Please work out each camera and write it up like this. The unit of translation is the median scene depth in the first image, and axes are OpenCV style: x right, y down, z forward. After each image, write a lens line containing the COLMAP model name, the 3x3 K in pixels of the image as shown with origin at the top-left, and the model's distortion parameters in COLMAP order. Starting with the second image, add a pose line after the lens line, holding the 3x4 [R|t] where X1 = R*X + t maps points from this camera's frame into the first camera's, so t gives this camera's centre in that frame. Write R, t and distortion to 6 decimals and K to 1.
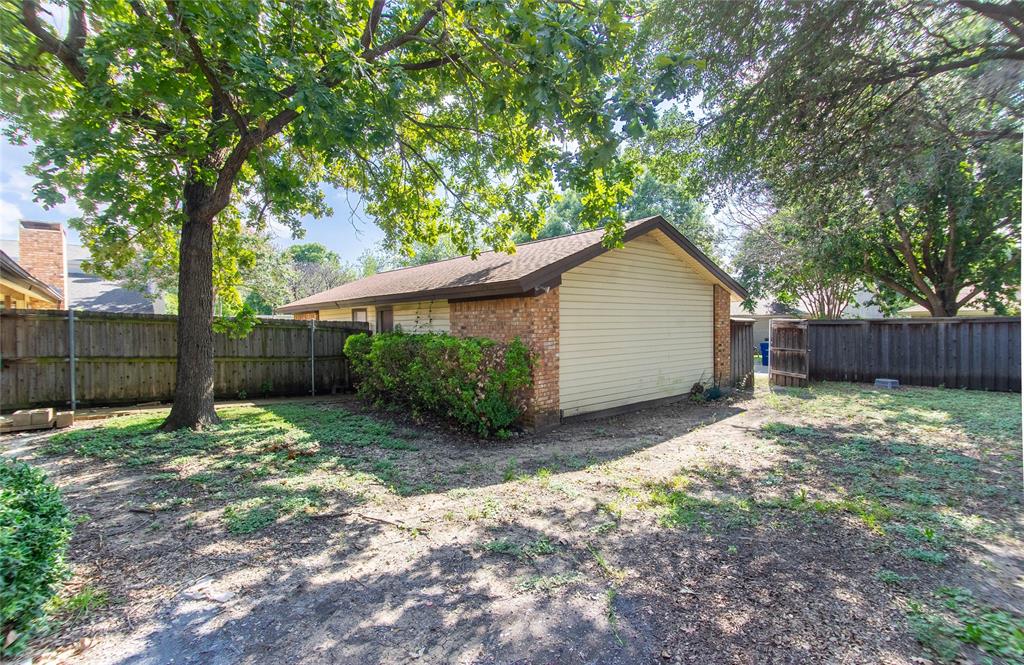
lens RADIAL K [[469.3, 0, 515.5], [0, 469.3, 334.8], [0, 0, 1]] dist [0.038699, -0.028113]
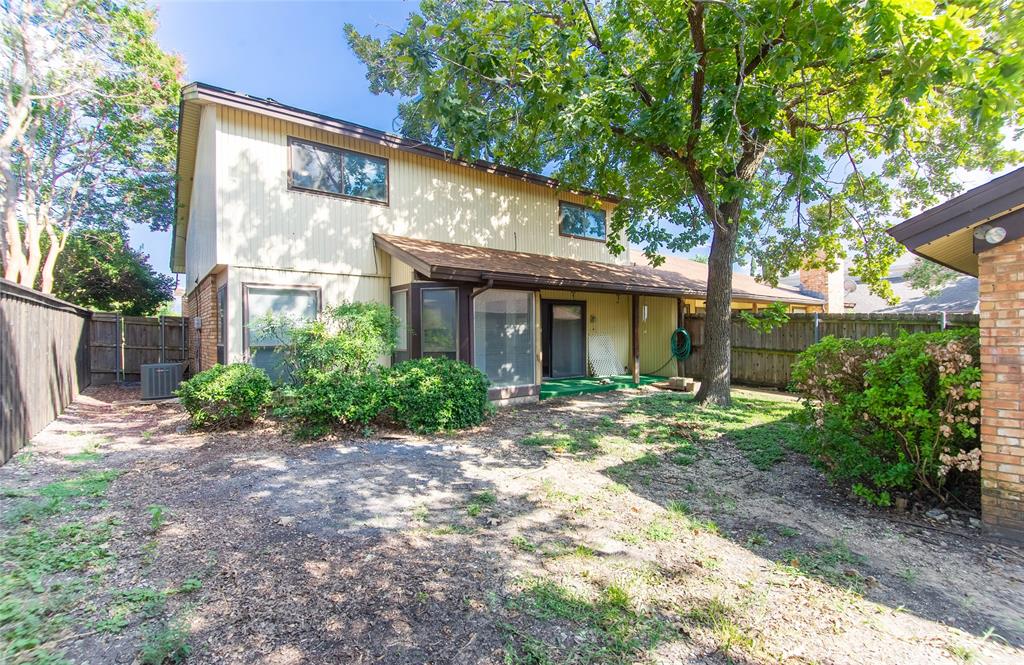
lens RADIAL K [[469.3, 0, 515.5], [0, 469.3, 334.8], [0, 0, 1]] dist [0.038699, -0.028113]
pose [[-0.057573, 0.012308, -0.998265, 0.837847], [-0.019036, 0.999729, 0.013424, 0.012304], [0.998160, 0.019776, -0.057323, 0.826357]]
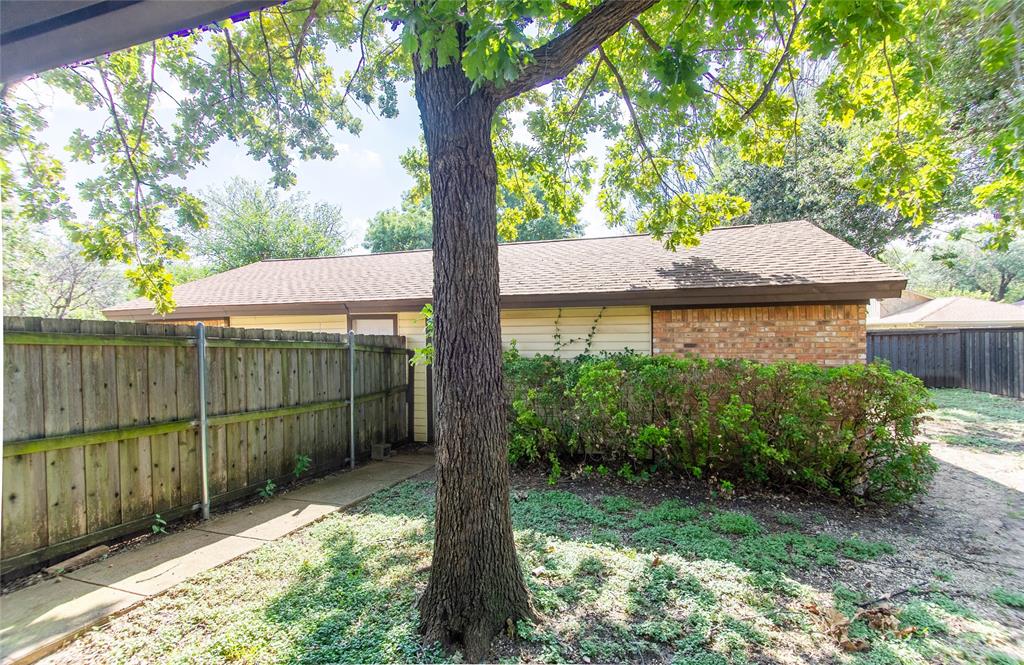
lens RADIAL K [[469.3, 0, 515.5], [0, 469.3, 334.8], [0, 0, 1]] dist [0.038699, -0.028113]
pose [[0.862567, -0.001726, 0.505941, -1.256940], [0.012192, 0.999775, -0.017376, -0.039489], [-0.505797, 0.021157, 0.862393, 0.948778]]
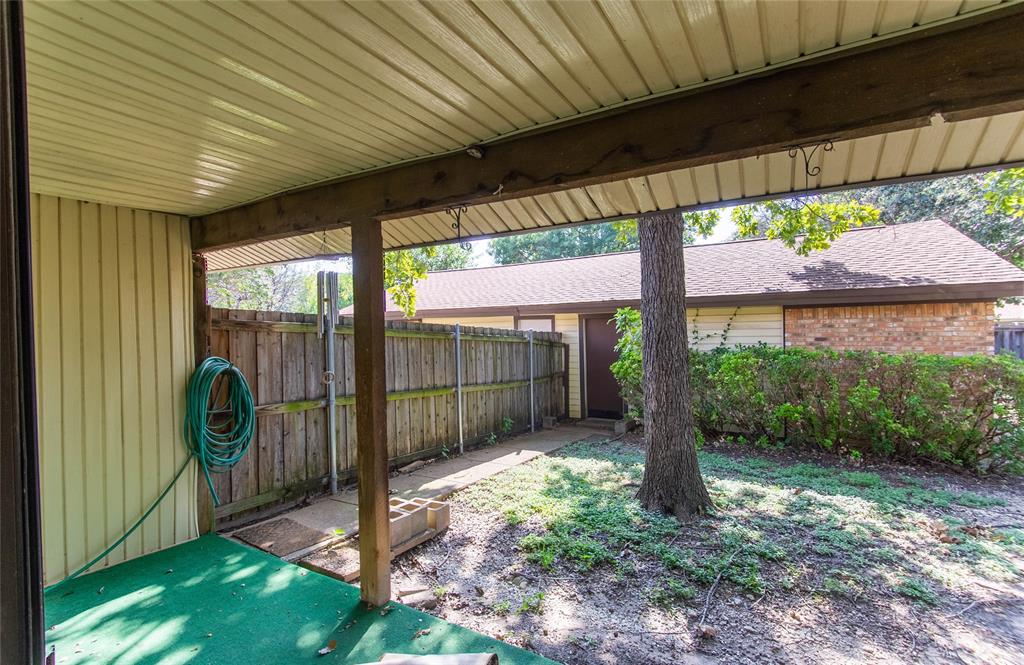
lens RADIAL K [[469.3, 0, 515.5], [0, 469.3, 334.8], [0, 0, 1]] dist [0.038699, -0.028113]
pose [[0.947811, -0.005834, 0.318781, -1.587111], [0.011773, 0.999791, -0.016706, -0.027454], [-0.318617, 0.019587, 0.947681, 0.703639]]
